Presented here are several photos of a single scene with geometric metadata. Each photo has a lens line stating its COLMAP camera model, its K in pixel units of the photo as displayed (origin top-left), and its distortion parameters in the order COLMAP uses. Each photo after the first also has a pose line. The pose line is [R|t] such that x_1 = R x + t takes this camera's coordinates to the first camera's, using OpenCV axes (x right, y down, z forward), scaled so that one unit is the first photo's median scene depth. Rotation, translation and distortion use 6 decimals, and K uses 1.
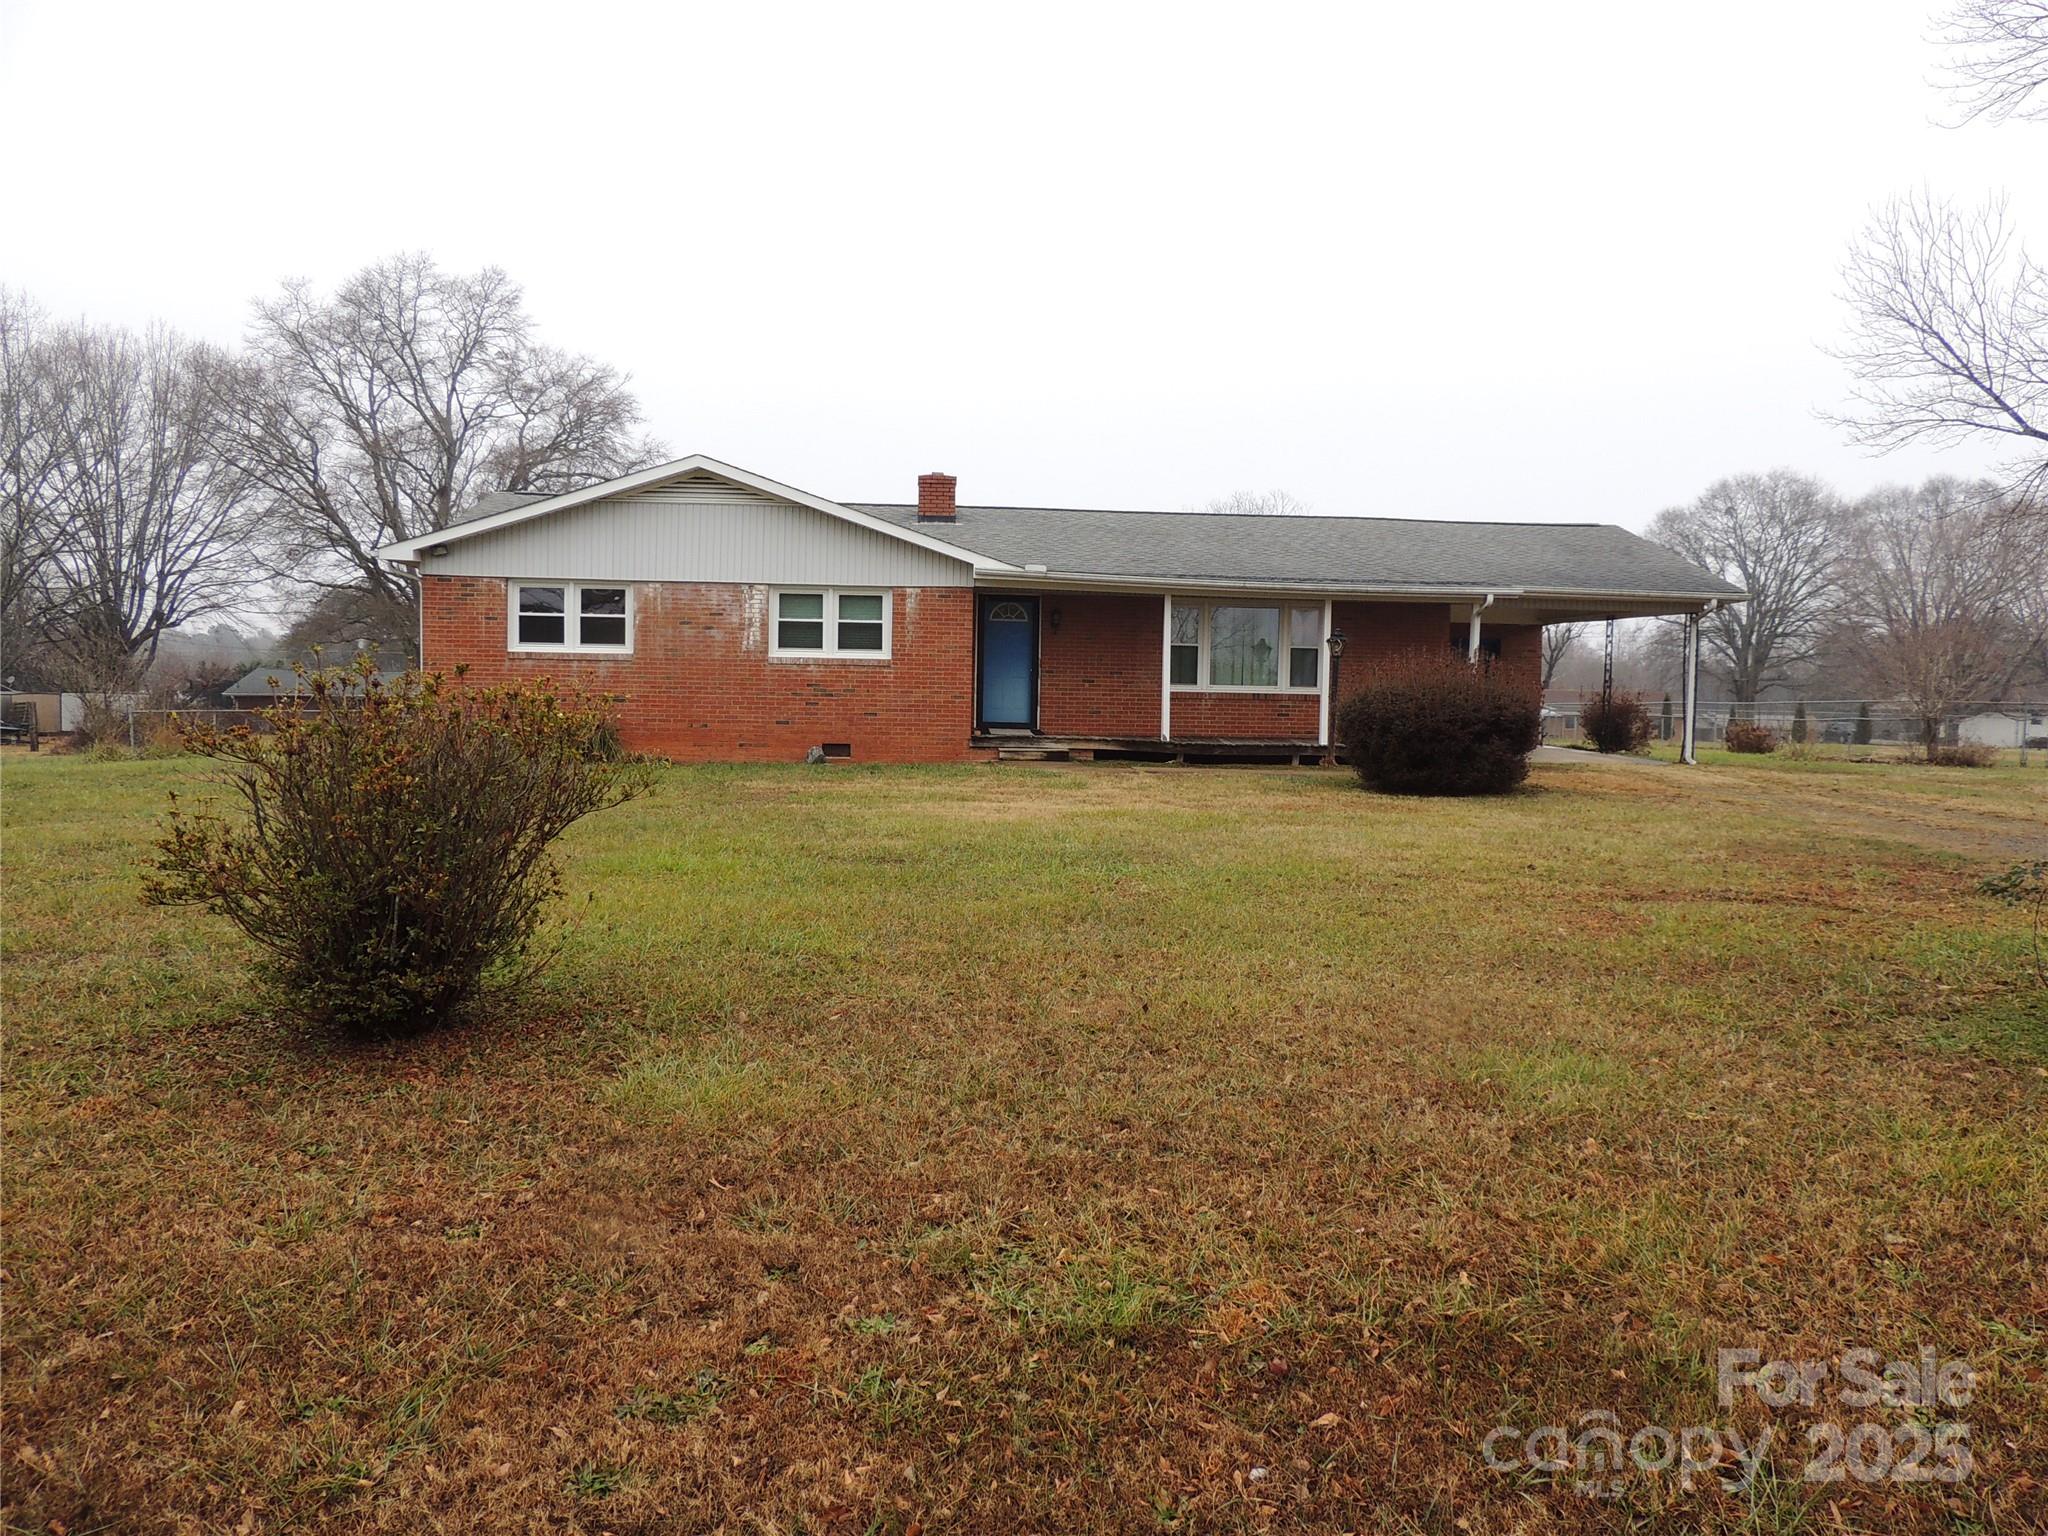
lens RADIAL K [[1469.6, 0, 1024.0], [0, 1469.6, 768.0], [0, 0, 1]] dist [-0.012837, -0.004551]
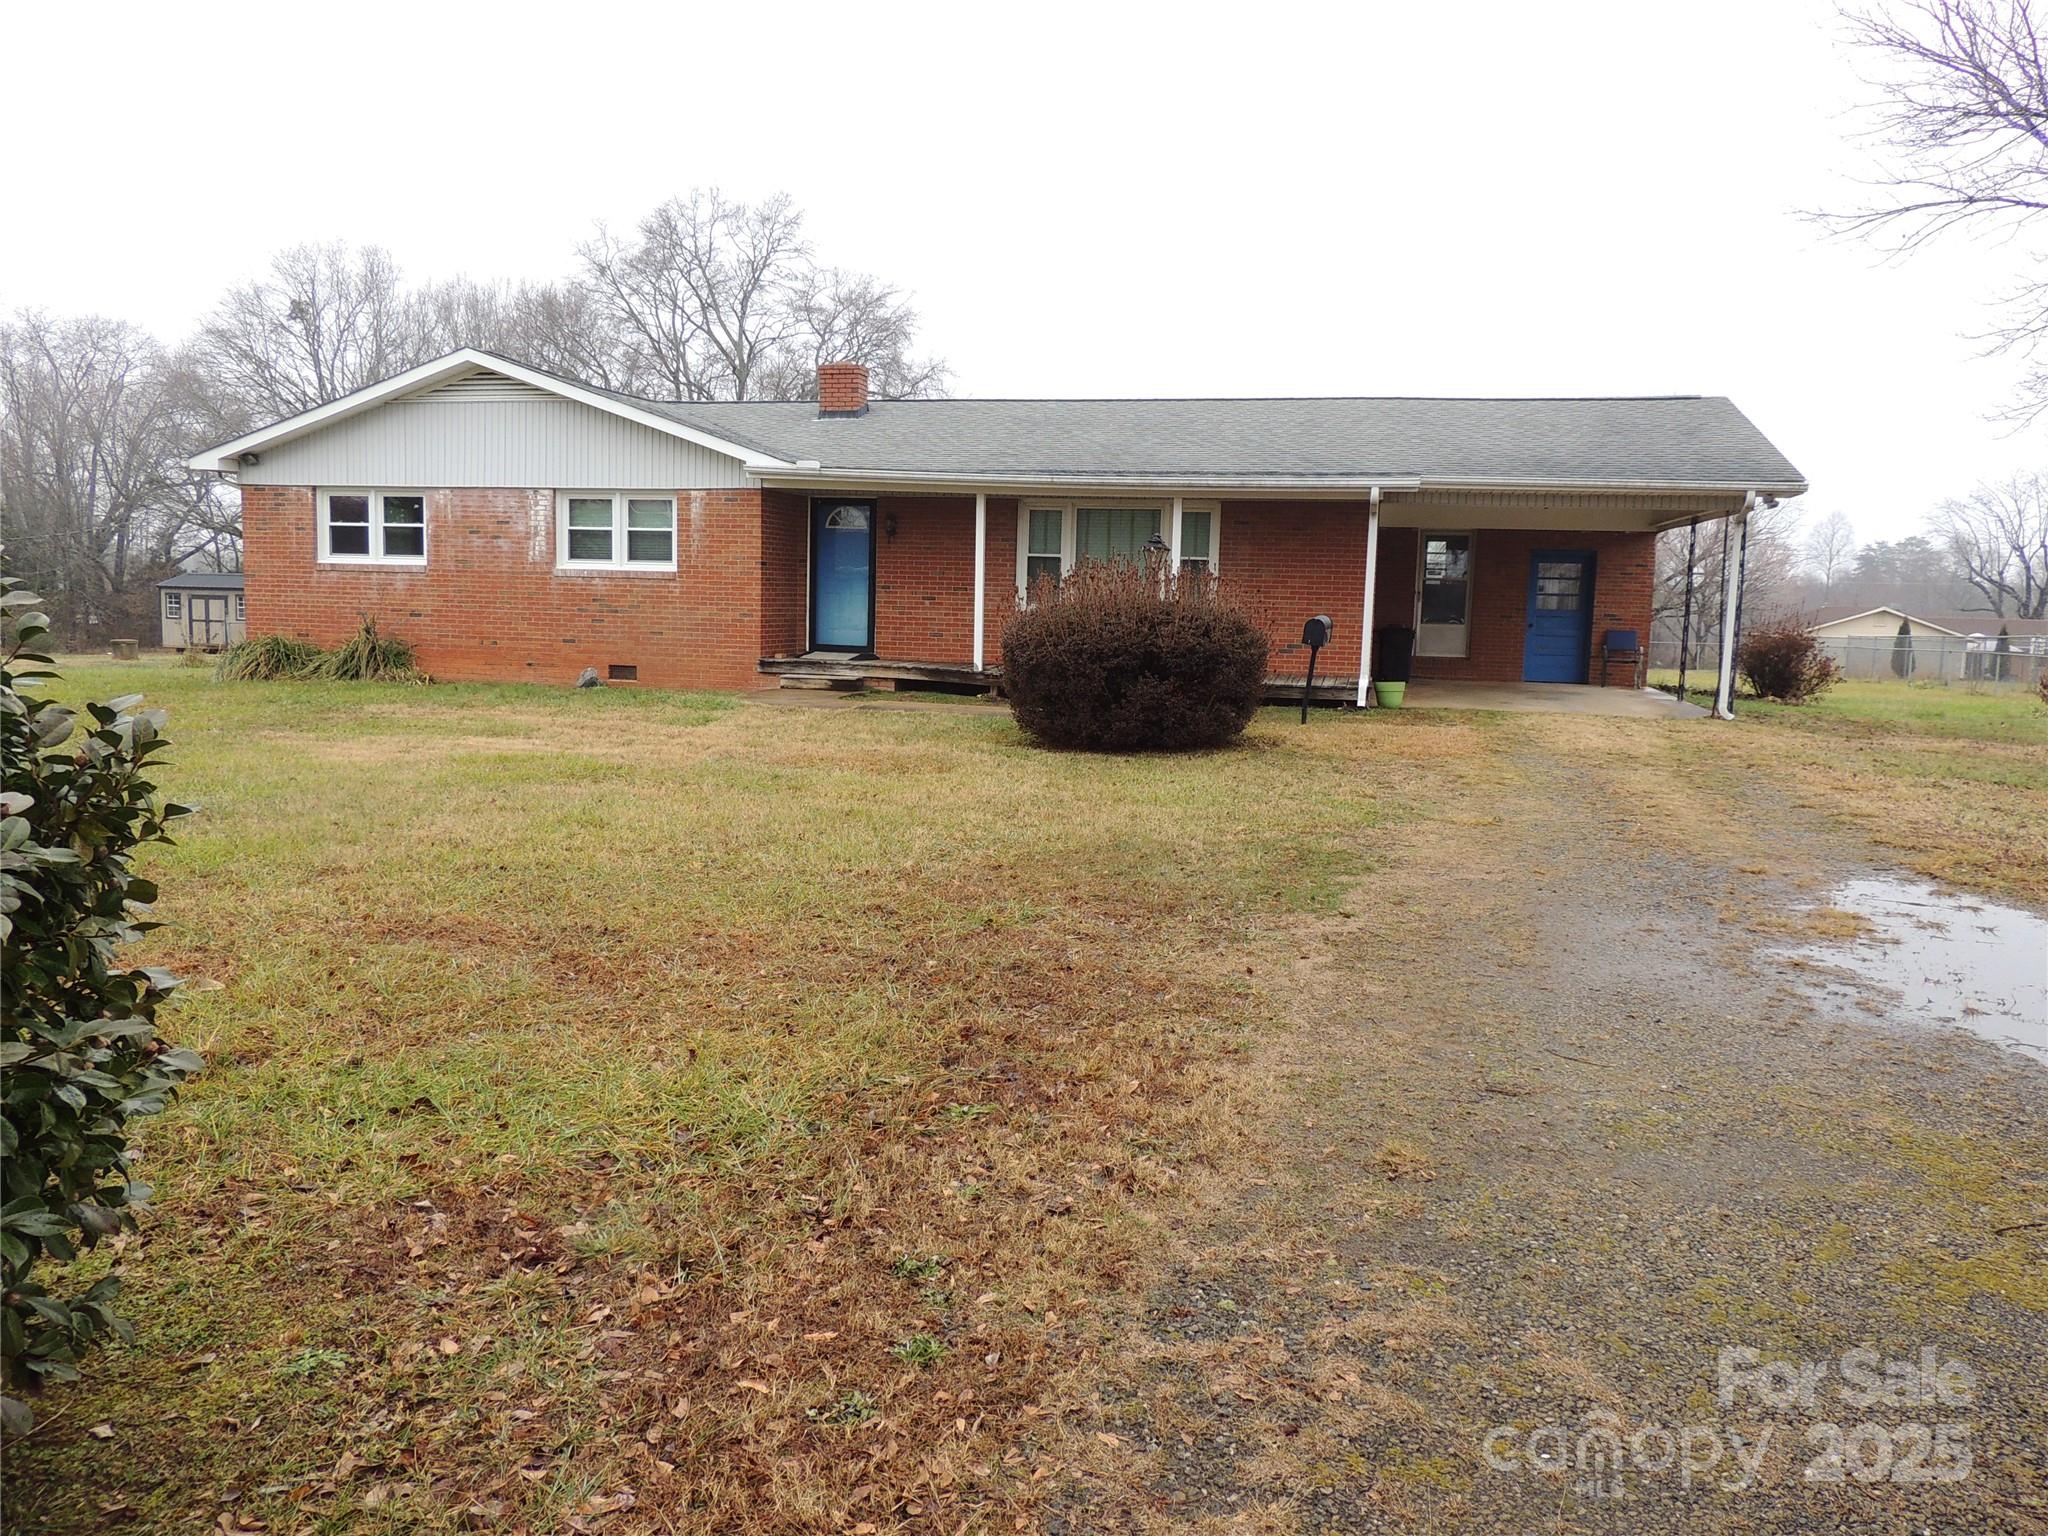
lens RADIAL K [[1491.4, 0, 1024.0], [0, 1491.4, 768.0], [0, 0, 1]] dist [-0.009022, -0.001671]
pose [[0.947594, 0.042753, -0.316604, 0.400341], [-0.028128, 0.998322, 0.050624, -0.006853], [0.318237, -0.039066, 0.947206, 0.207094]]
